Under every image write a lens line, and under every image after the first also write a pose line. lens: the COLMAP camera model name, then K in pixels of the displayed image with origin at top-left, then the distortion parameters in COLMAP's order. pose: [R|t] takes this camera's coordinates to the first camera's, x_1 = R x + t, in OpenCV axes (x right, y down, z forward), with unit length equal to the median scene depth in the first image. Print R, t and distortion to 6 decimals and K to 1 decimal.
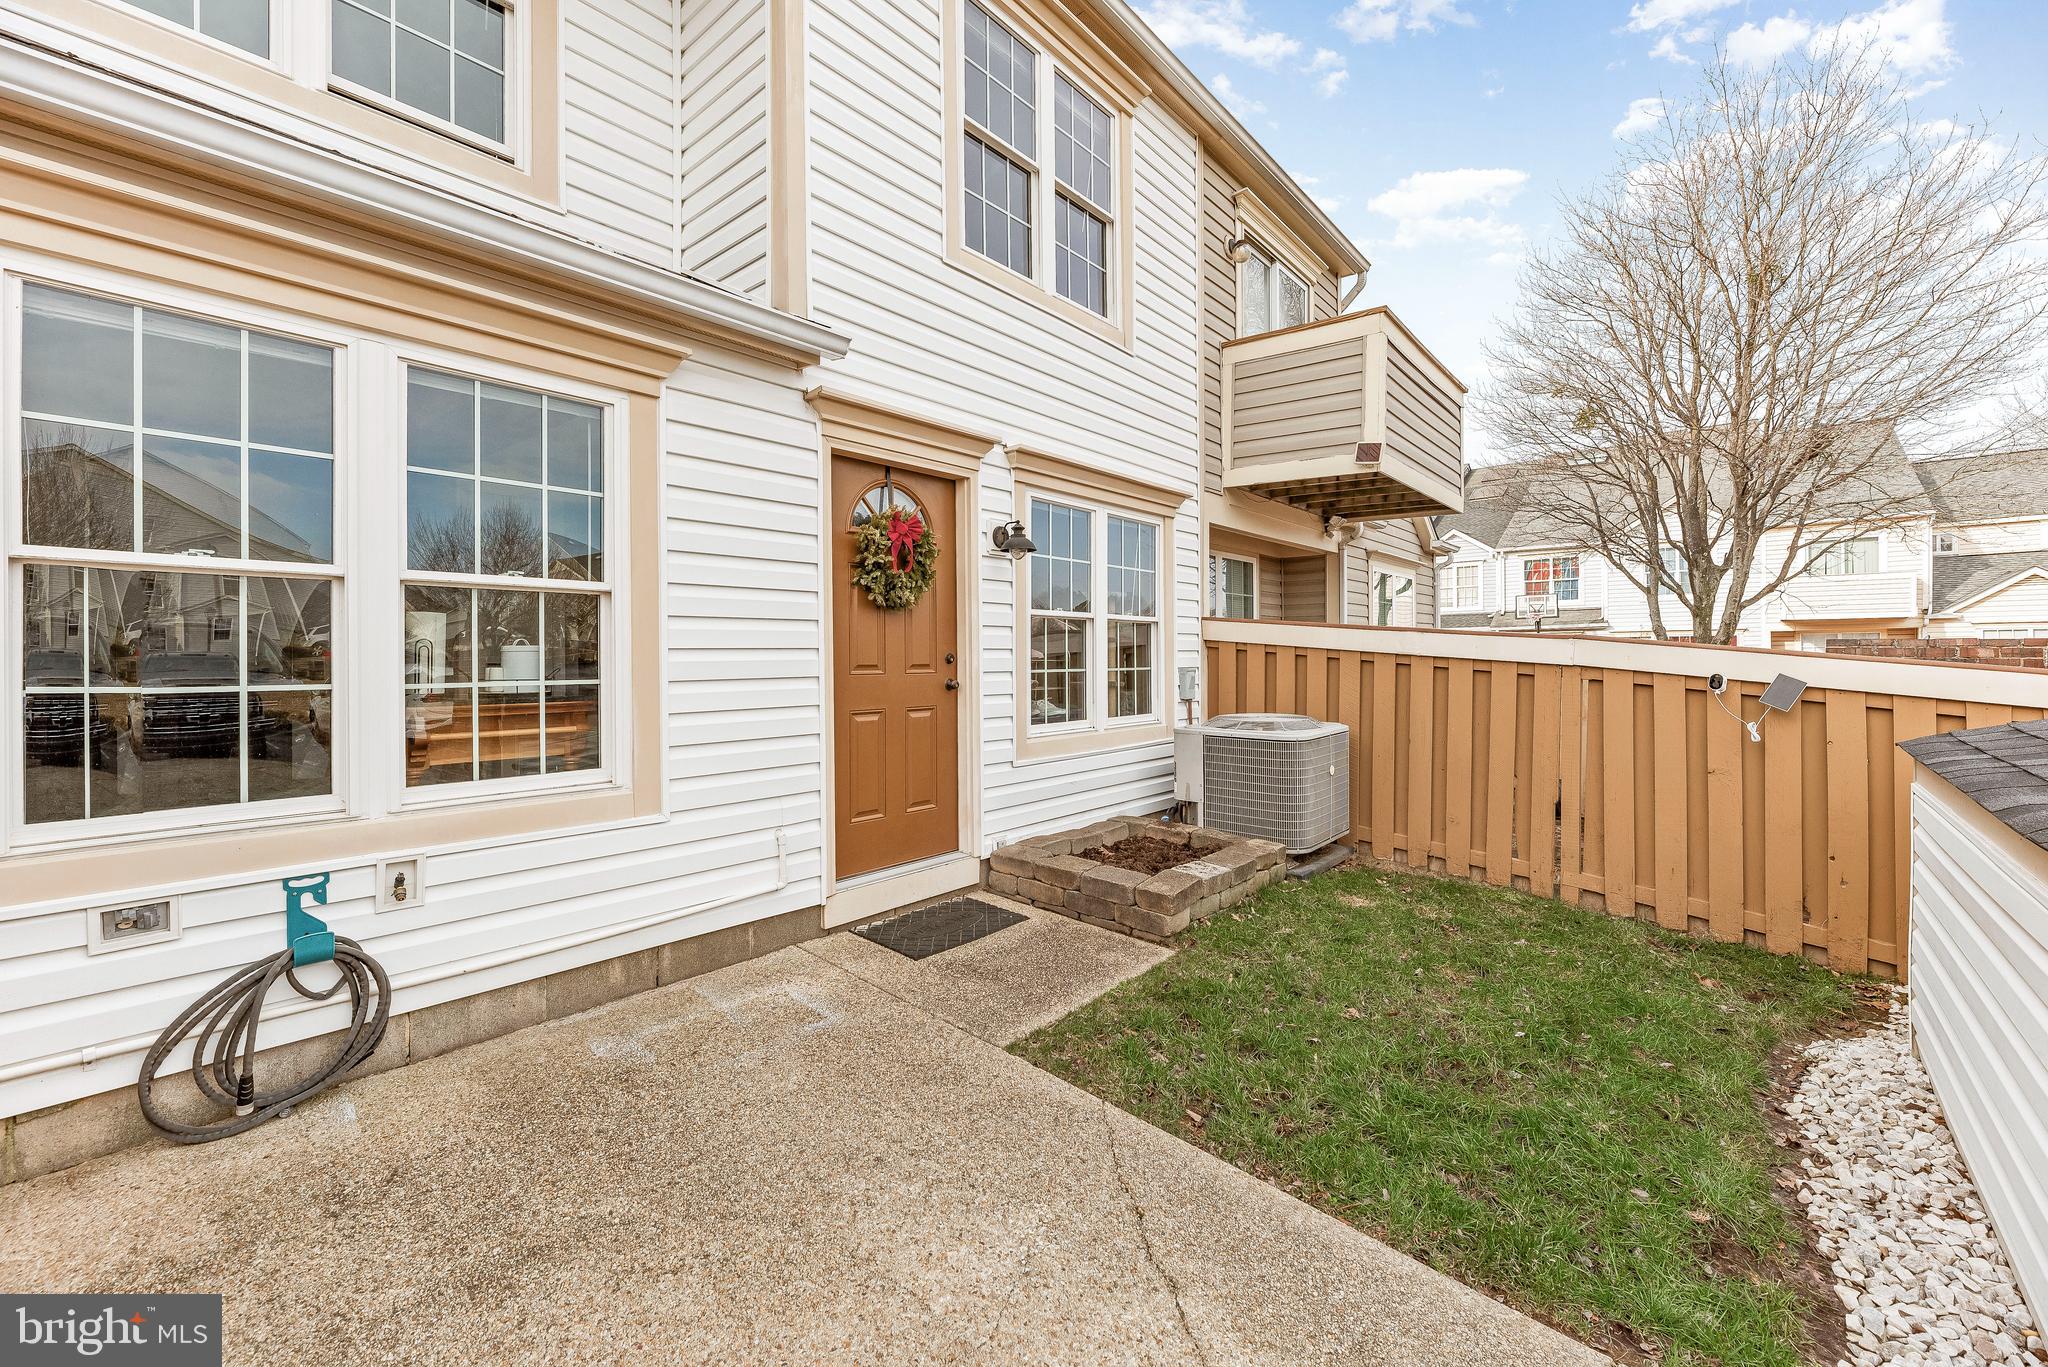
lens RADIAL K [[852.5, 0, 999.1], [0, 852.5, 645.7], [0, 0, 1]] dist [-0.002964, -0.000429]
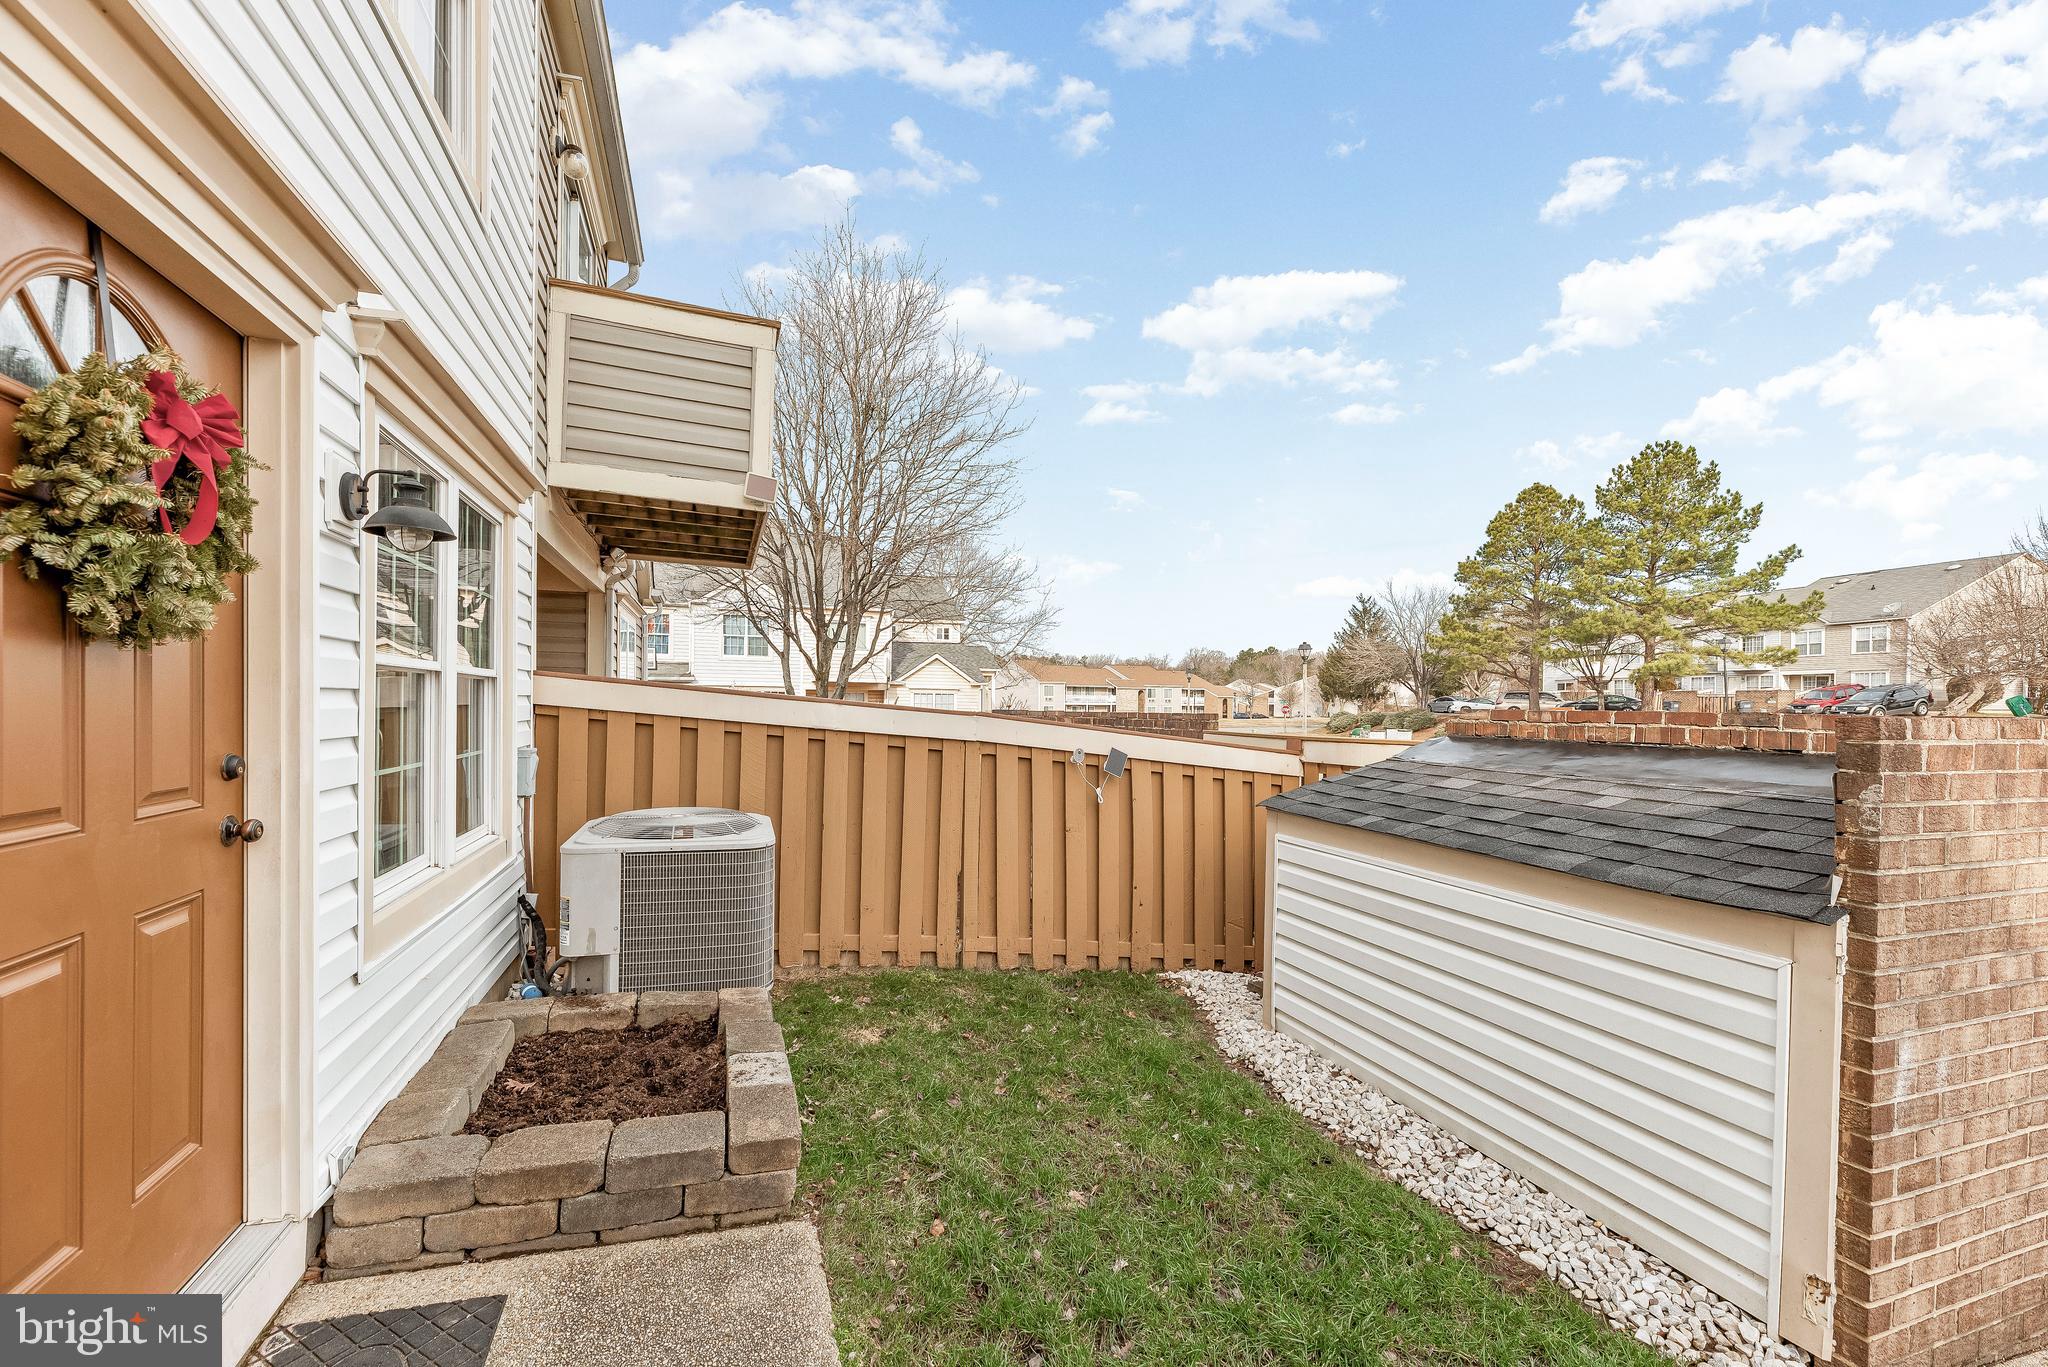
lens RADIAL K [[851.7, 0, 1023.6], [0, 851.7, 702.3], [0, 0, 1]] dist [-0.000573, -0.000588]
pose [[0.486081, 0.015396, 0.873778, -0.229705], [-0.029204, 0.999573, -0.001366, -0.026320], [-0.873426, -0.024854, 0.486323, 0.465234]]
